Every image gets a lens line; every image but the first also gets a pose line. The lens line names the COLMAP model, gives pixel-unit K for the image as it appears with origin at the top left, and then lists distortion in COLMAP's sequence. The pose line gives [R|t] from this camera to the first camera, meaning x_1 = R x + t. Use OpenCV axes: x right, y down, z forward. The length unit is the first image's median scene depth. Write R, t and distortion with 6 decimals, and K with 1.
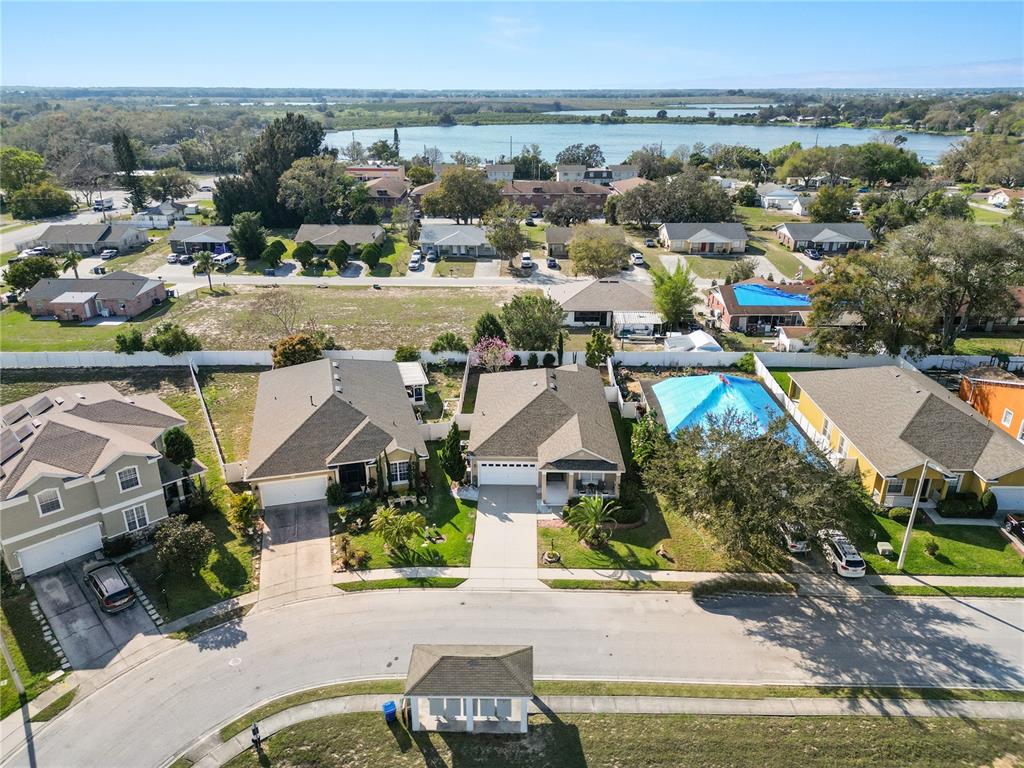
lens RADIAL K [[763.1, 0, 512.0], [0, 763.1, 384.0], [0, 0, 1]] dist [0.051974, -0.054463]
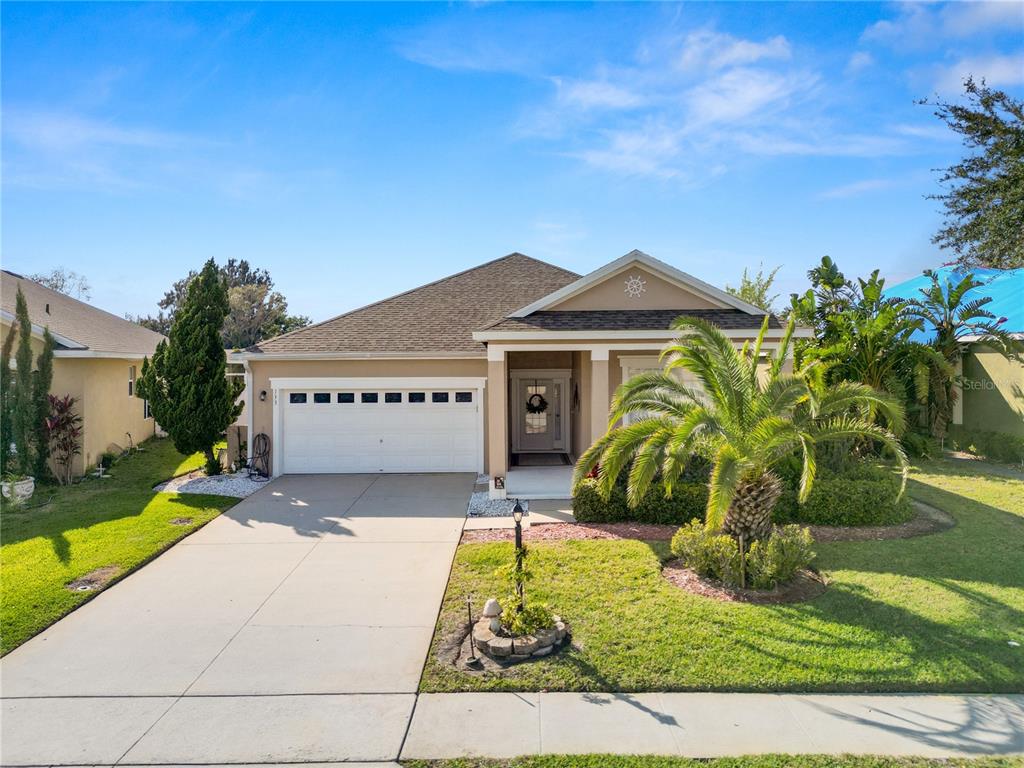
lens RADIAL K [[766.0, 0, 522.8], [0, 766.0, 371.7], [0, 0, 1]] dist [0.065429, -0.067442]
pose [[0.999809, -0.005125, 0.018838, 0.024219], [0.011451, 0.935448, -0.353279, 0.111763], [-0.015811, 0.353428, 0.935328, 0.400433]]
